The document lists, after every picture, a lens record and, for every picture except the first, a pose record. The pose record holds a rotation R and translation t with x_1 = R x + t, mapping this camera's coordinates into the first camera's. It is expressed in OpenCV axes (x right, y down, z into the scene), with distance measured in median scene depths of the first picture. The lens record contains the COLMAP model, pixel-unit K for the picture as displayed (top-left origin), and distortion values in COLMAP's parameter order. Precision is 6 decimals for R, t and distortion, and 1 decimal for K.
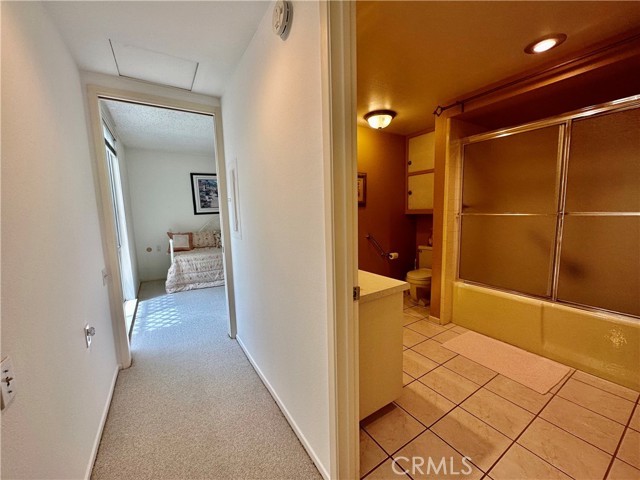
lens RADIAL K [[255.8, 0, 320.0], [0, 255.8, 240.0], [0, 0, 1]] dist [-0.000514, 0.000019]
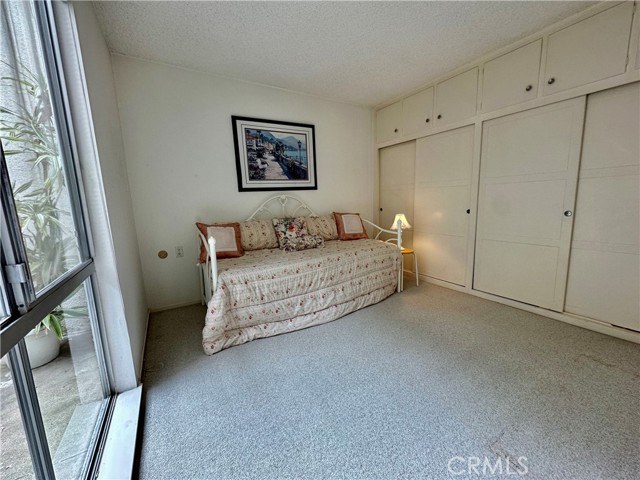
lens RADIAL K [[255.8, 0, 320.0], [0, 255.8, 240.0], [0, 0, 1]] dist [-0.000514, 0.000019]
pose [[0.999752, -0.006229, -0.021358, -0.321322], [0.006985, 0.999344, 0.035527, -0.010814], [0.021123, -0.035667, 0.999140, 0.462654]]
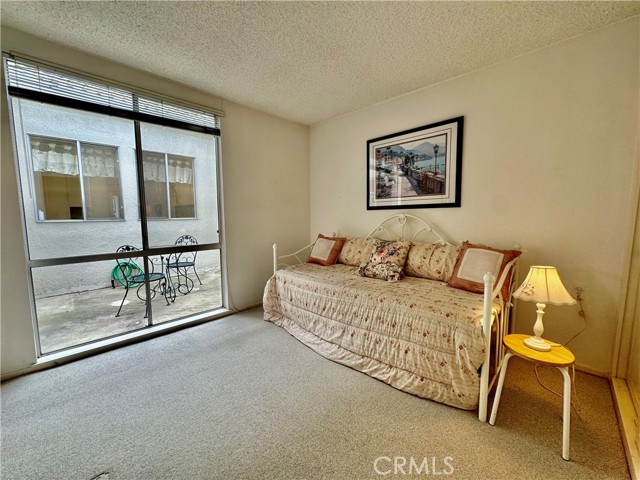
lens RADIAL K [[255.8, 0, 320.0], [0, 255.8, 240.0], [0, 0, 1]] dist [-0.000514, 0.000019]
pose [[0.231544, 0.123017, -0.965015, 0.083239], [-0.121042, 0.987907, 0.096892, -0.078920], [0.965265, 0.094372, 0.243634, 0.807219]]
